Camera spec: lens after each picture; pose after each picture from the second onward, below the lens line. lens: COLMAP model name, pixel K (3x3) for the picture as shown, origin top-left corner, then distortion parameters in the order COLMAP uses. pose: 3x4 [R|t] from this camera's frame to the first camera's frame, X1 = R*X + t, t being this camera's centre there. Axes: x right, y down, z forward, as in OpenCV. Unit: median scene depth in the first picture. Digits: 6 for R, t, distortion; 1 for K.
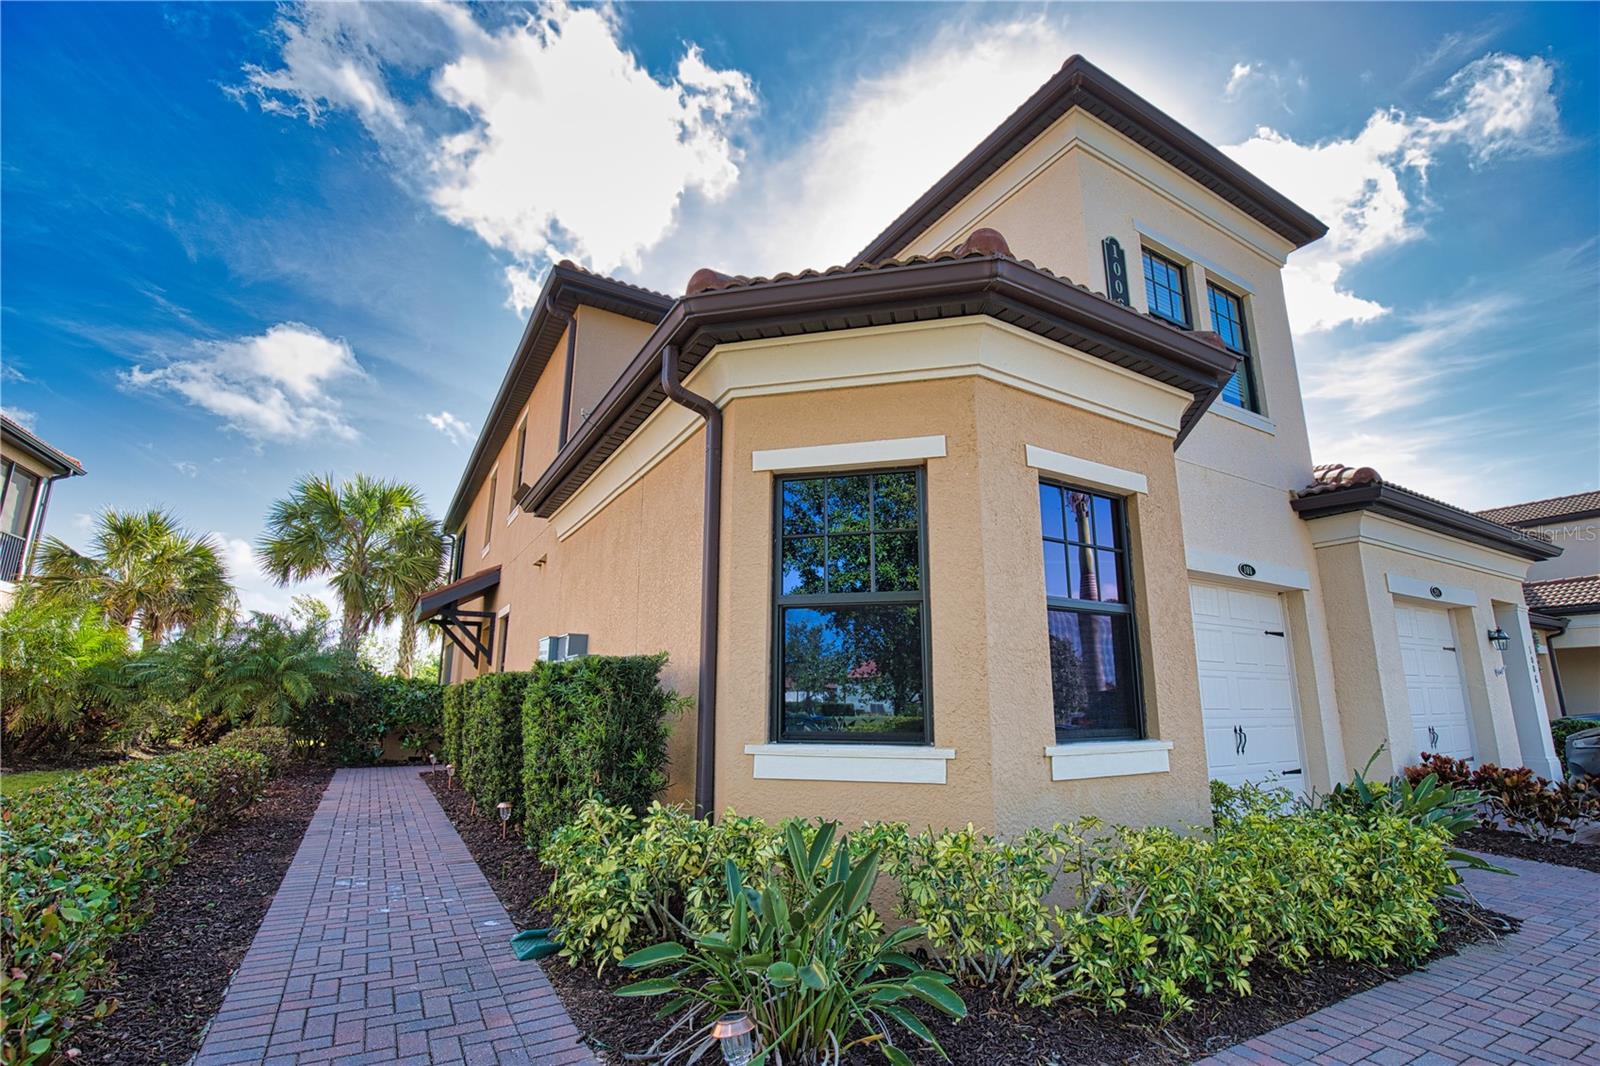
lens RADIAL K [[733.1, 0, 807.0], [0, 733.1, 540.9], [0, 0, 1]] dist [-0.031033, 0.002010]
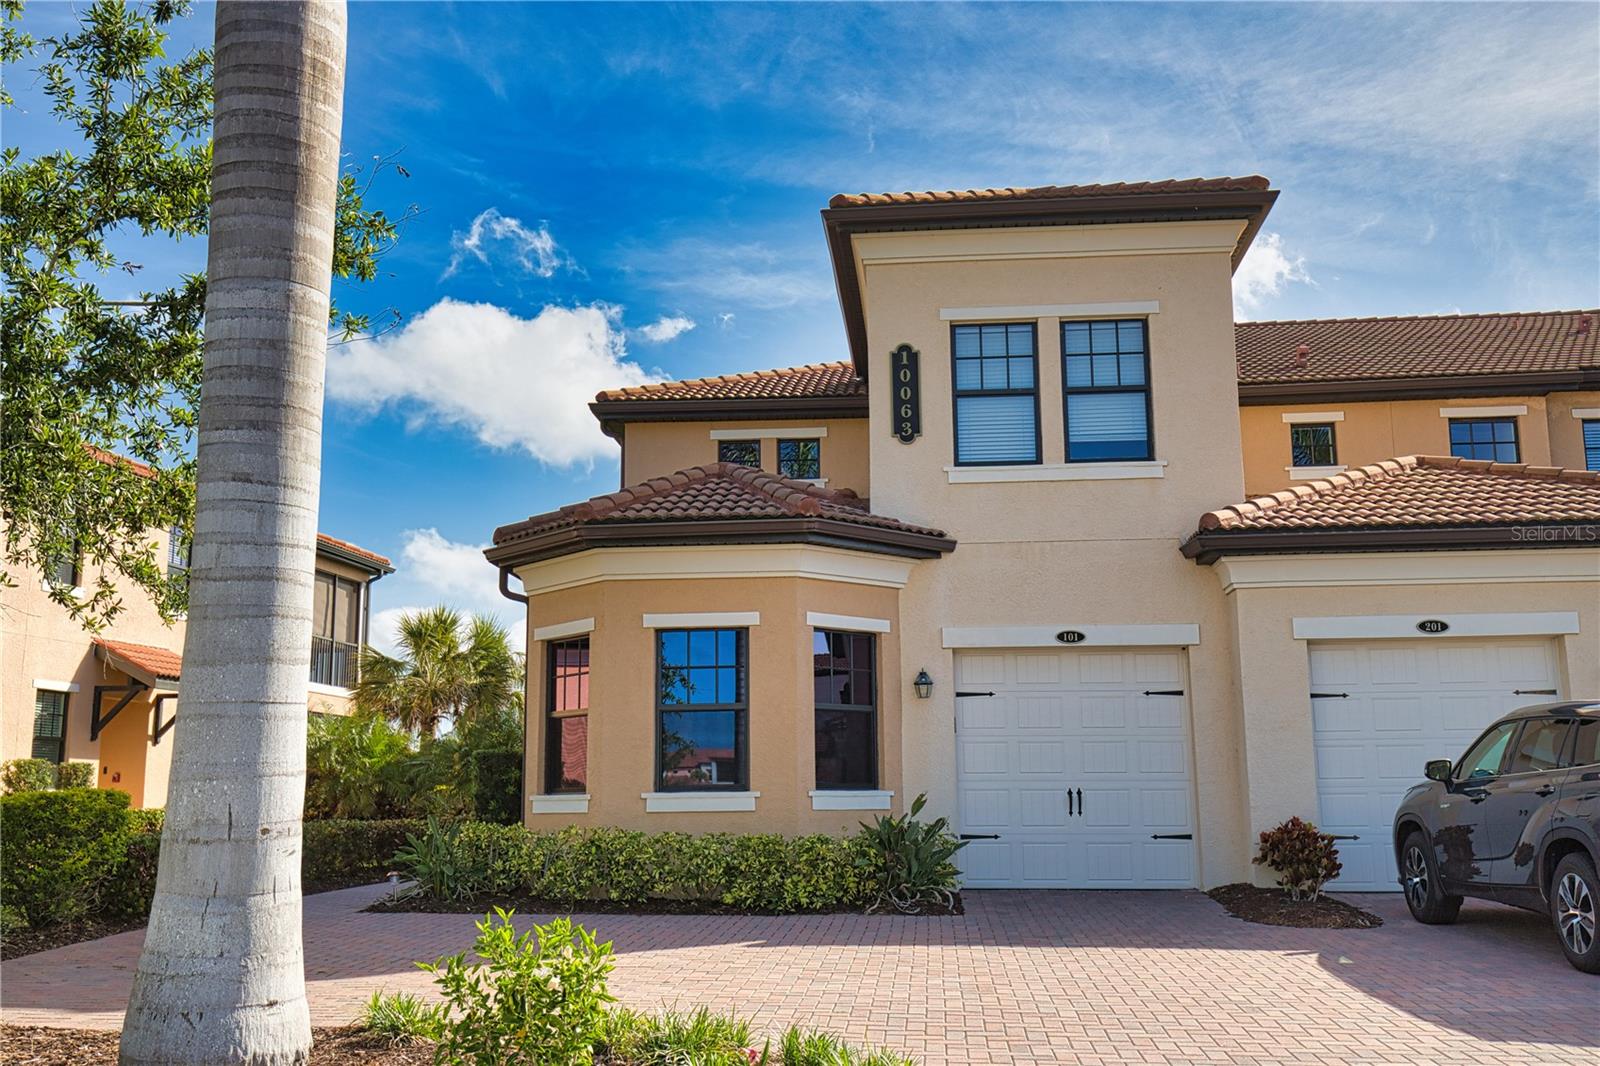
lens RADIAL K [[1564.4, 0, 800.0], [0, 1564.4, 533.0], [0, 0, 1]] dist [0.071524, 0.000492]
pose [[0.820349, -0.115294, -0.560121, 0.930649], [0.139631, 0.990203, 0.000680, -0.095855], [0.554555, -0.078768, 0.828411, -0.619028]]
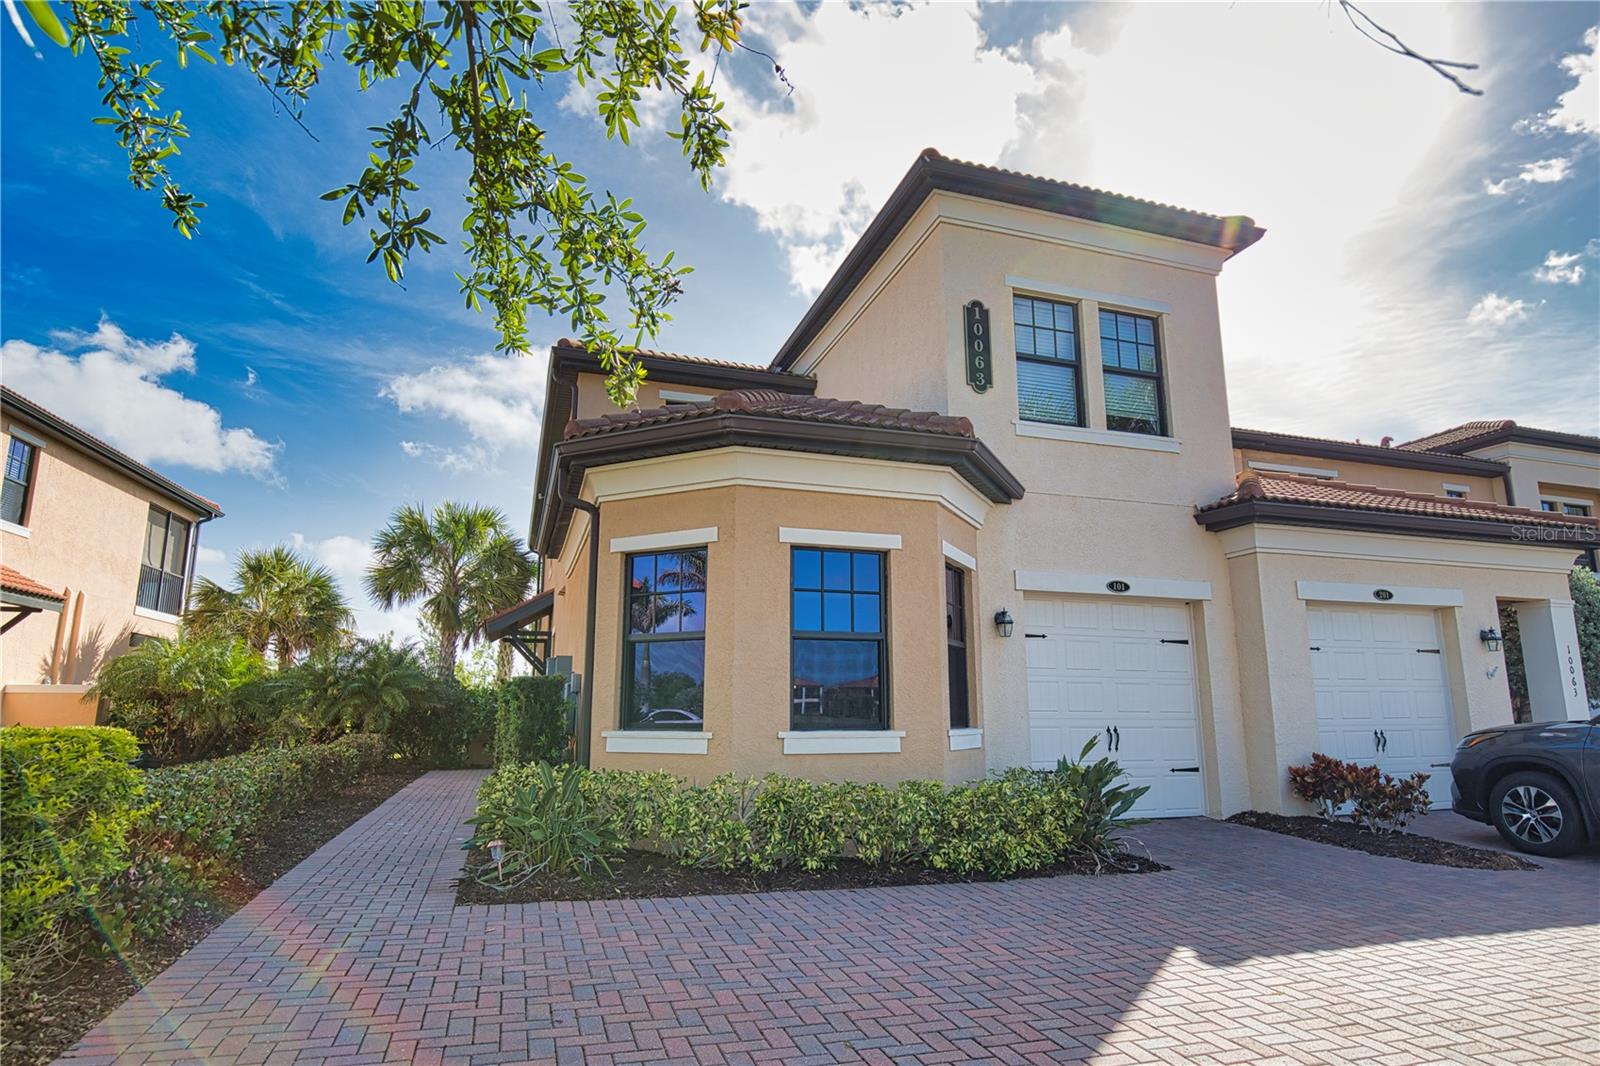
lens RADIAL K [[898.4, 0, 800.1], [0, 898.4, 538.2], [0, 0, 1]] dist [-0.015947, -0.000823]
pose [[0.974909, -0.047732, -0.217428, 0.260819], [0.052730, 0.998460, 0.017241, -0.049650], [0.216270, -0.028273, 0.975924, -0.264734]]
